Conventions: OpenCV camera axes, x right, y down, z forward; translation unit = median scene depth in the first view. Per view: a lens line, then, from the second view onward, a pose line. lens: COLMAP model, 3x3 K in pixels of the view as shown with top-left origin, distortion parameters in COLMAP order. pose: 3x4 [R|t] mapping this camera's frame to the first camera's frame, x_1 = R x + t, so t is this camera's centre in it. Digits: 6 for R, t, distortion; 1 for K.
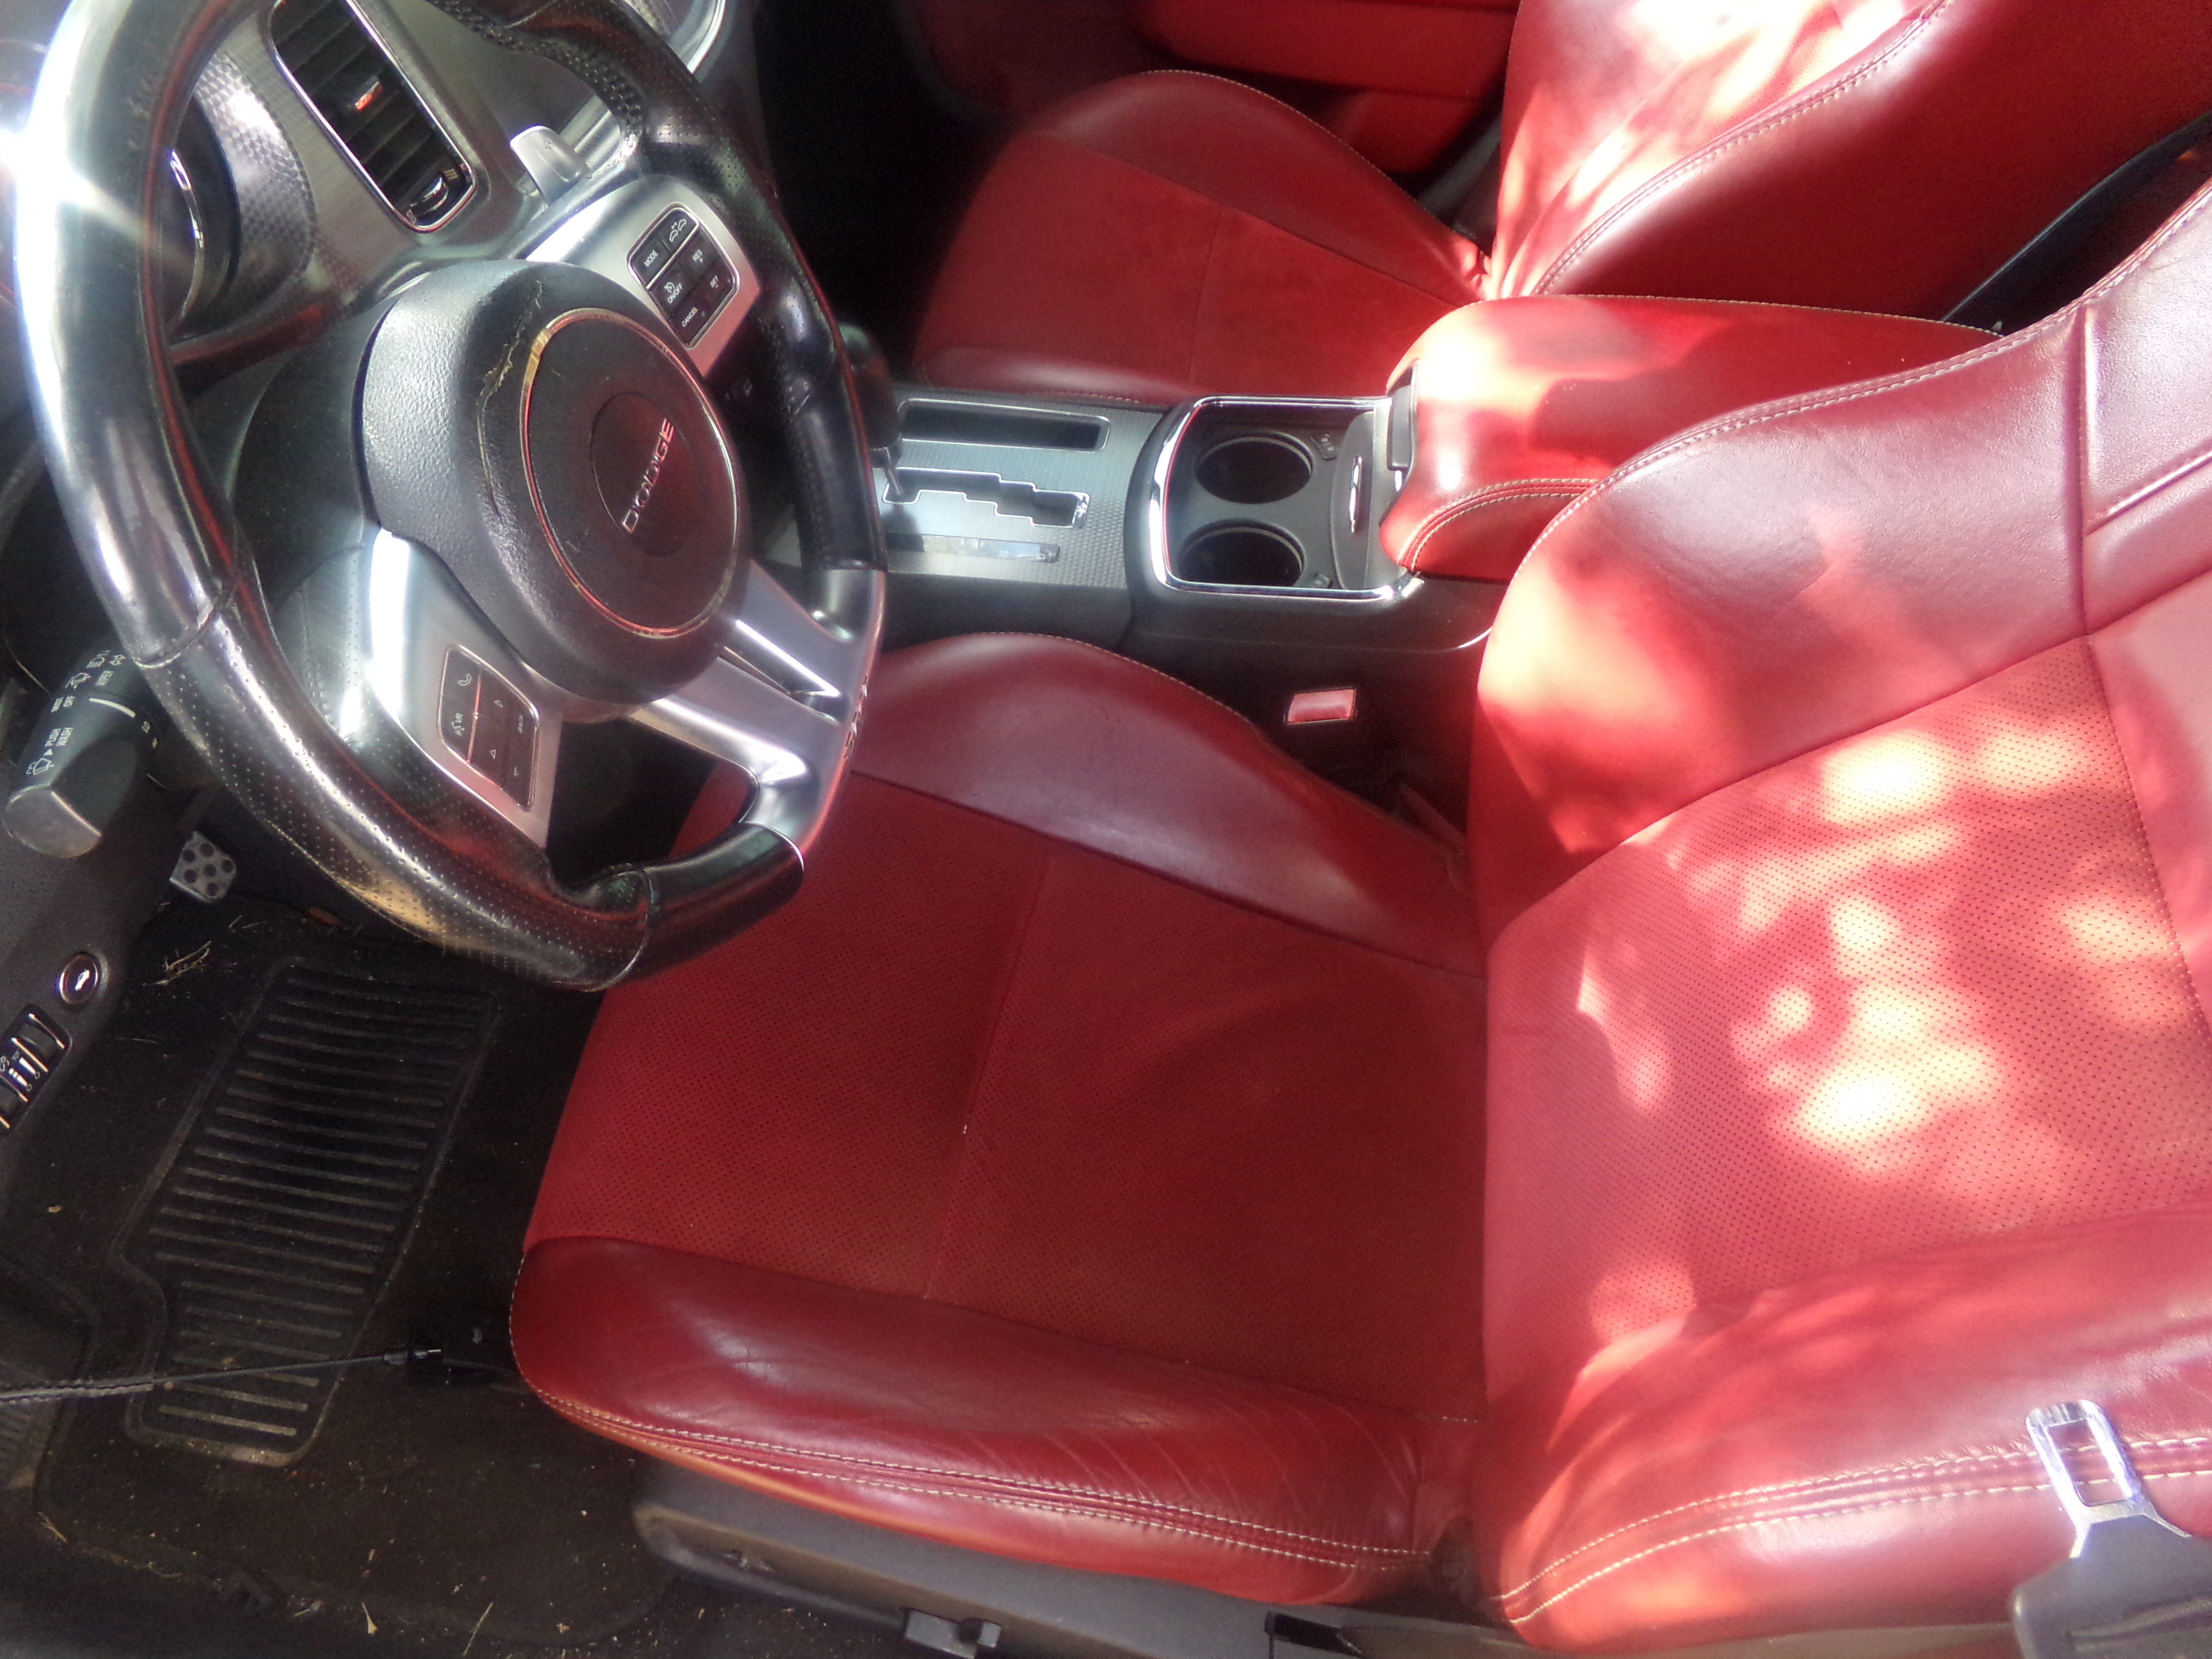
lens RADIAL K [[1560.0, 0, 1073.1], [0, 1560.0, 829.4], [0, 0, 1]] dist [-0.036372, 0.063706]
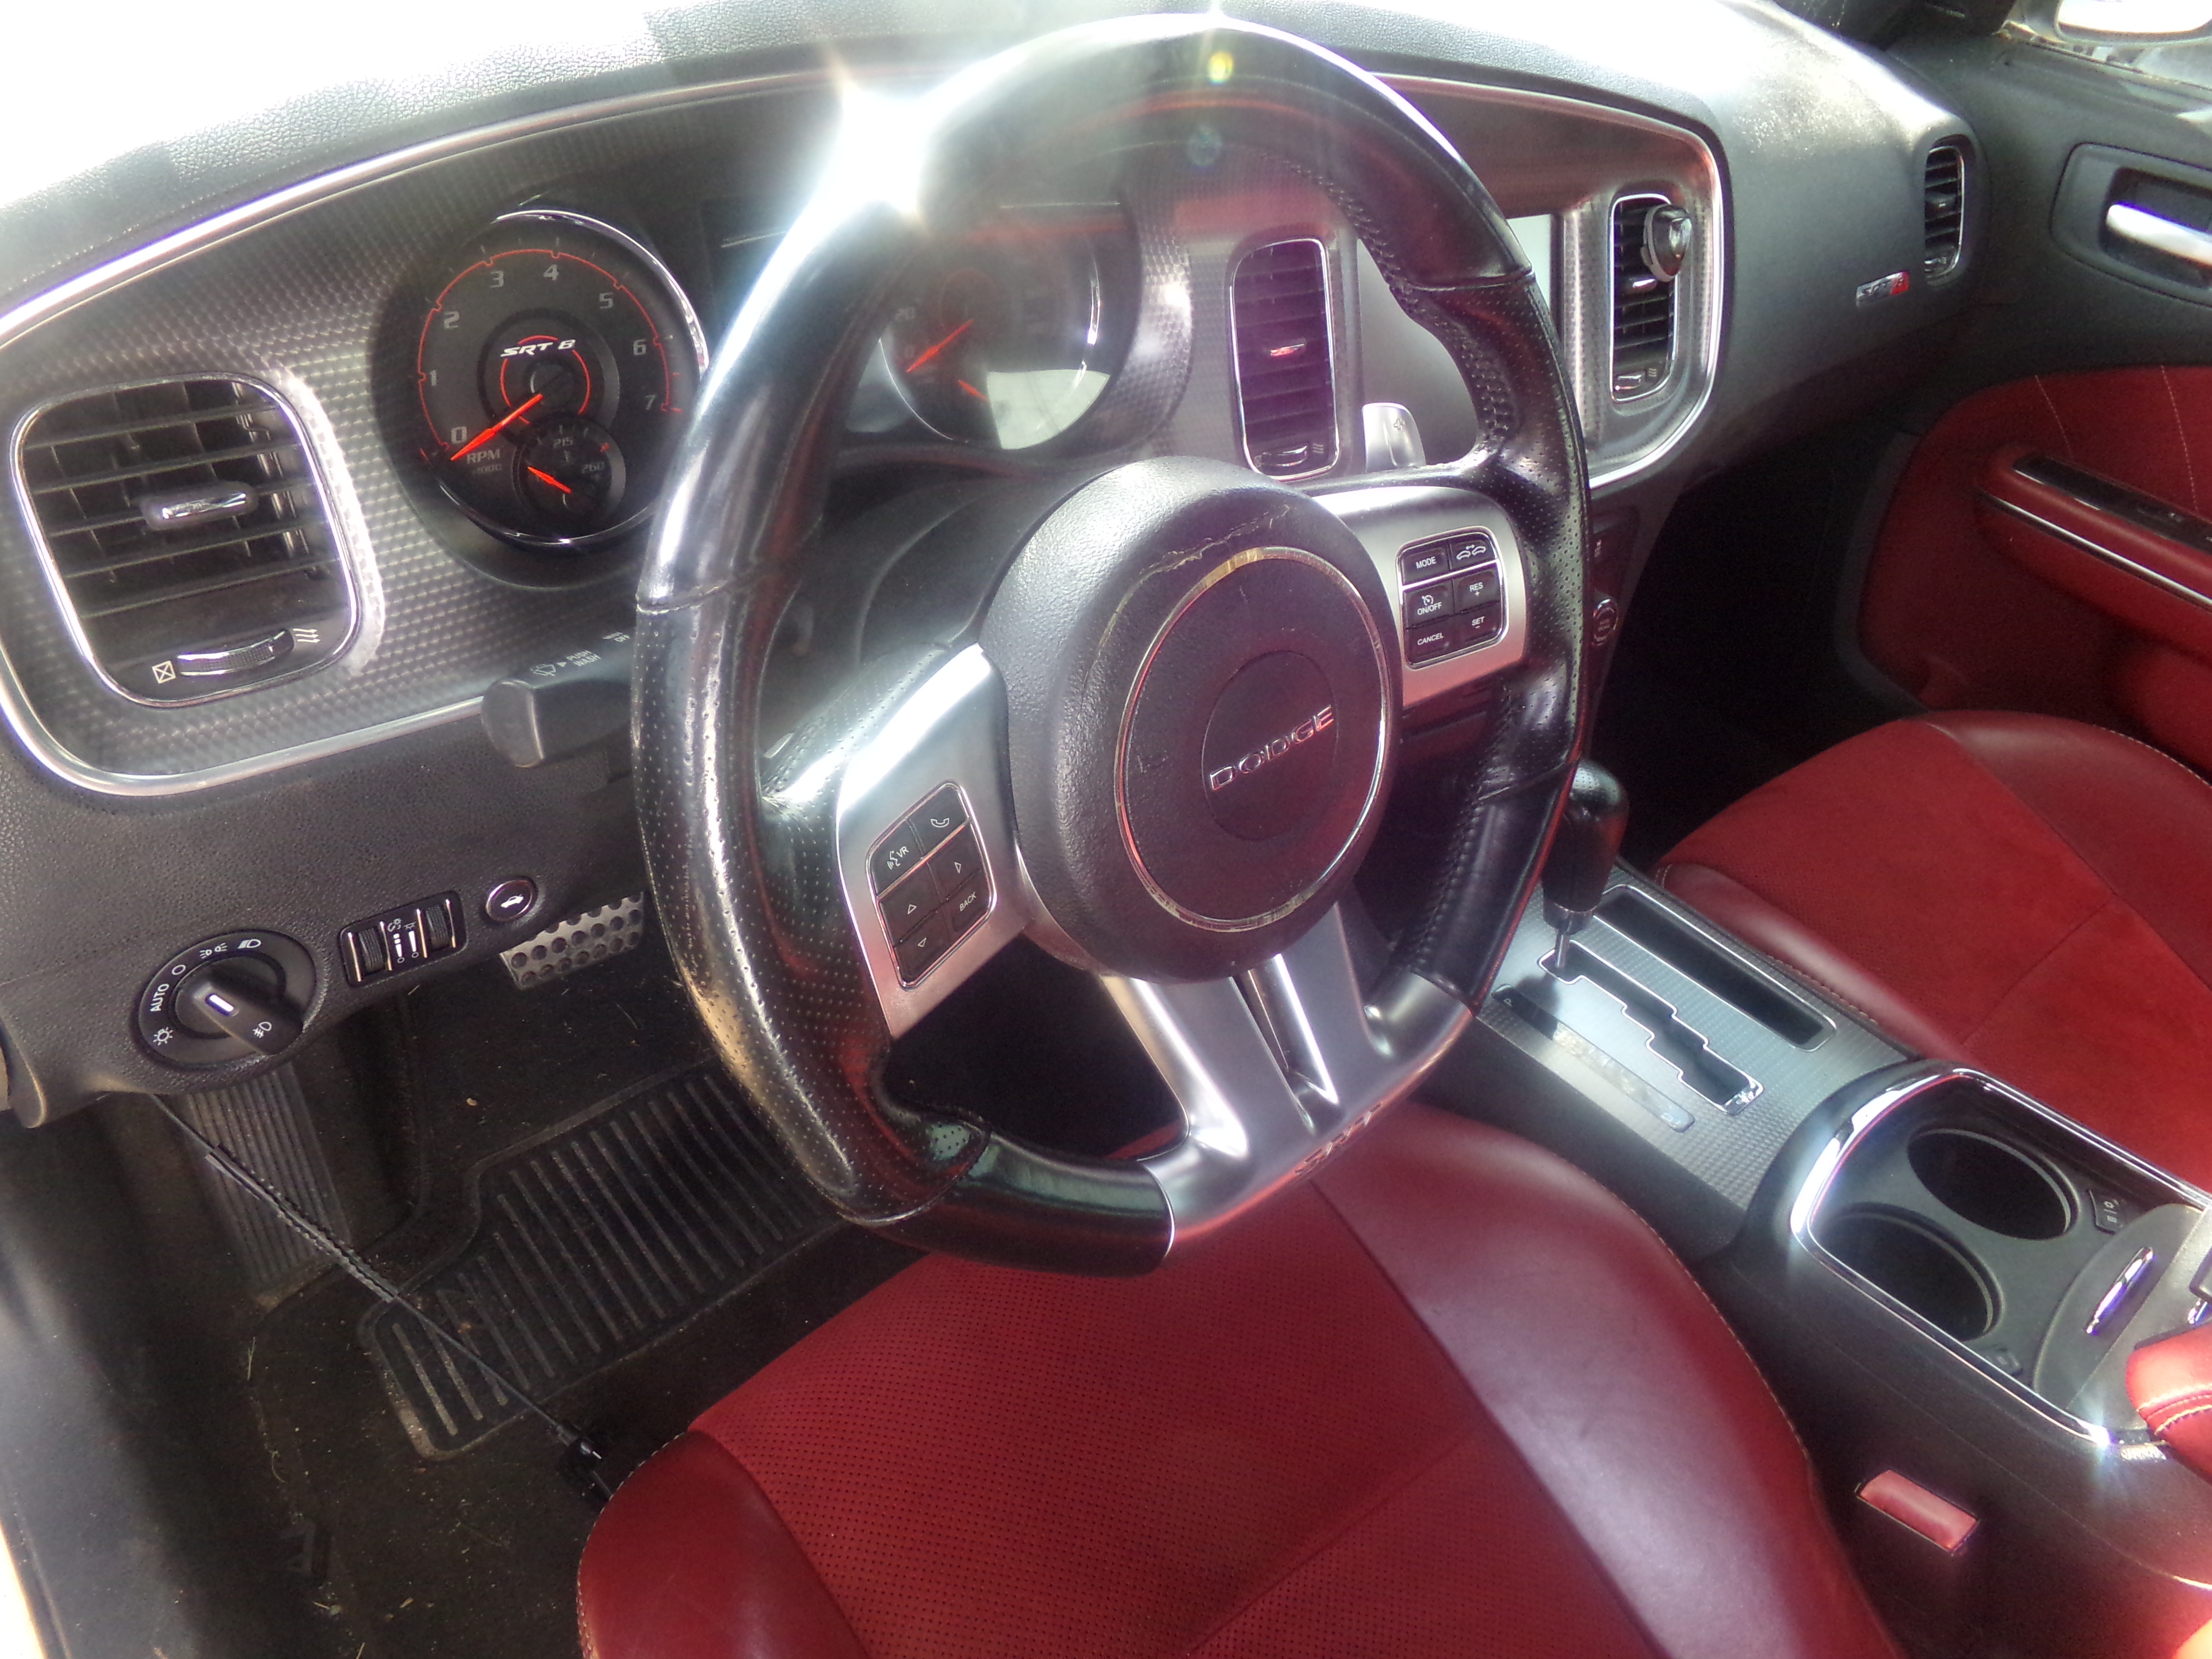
lens RADIAL K [[1560.0, 0, 1073.1], [0, 1560.0, 829.4], [0, 0, 1]] dist [-0.036372, 0.063706]
pose [[0.763088, 0.487897, -0.423855, 0.016881], [-0.581583, 0.804425, -0.121084, -0.021449], [0.281883, 0.338904, 0.897600, 0.173180]]
